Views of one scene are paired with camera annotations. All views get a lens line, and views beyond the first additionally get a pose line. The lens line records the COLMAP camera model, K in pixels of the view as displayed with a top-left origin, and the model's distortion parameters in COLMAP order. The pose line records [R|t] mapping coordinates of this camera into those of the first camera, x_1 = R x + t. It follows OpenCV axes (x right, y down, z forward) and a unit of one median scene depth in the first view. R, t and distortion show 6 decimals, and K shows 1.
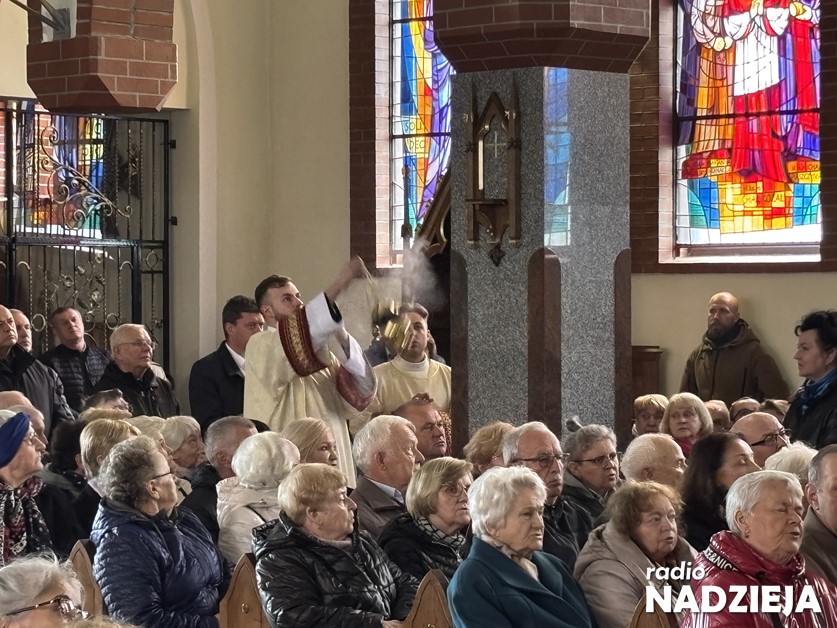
lens RADIAL K [[2844.8, 0, 418.9], [0, 2844.8, 314.7], [0, 0, 1]] dist [0.205910, 0.000000]
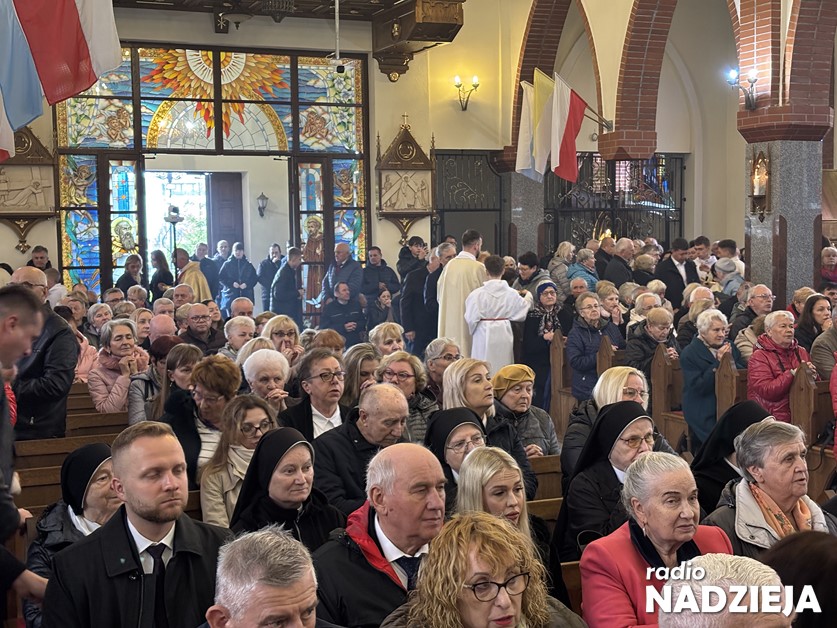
lens RADIAL K [[1246.8, 0, 419.3], [0, 1246.8, 316.7], [0, 0, 1]] dist [0.147588, 0.000000]
pose [[0.925273, 0.020756, -0.378735, 0.220159], [0.006110, 0.997556, 0.069598, -0.017830], [0.379254, -0.066711, 0.922885, -0.164353]]
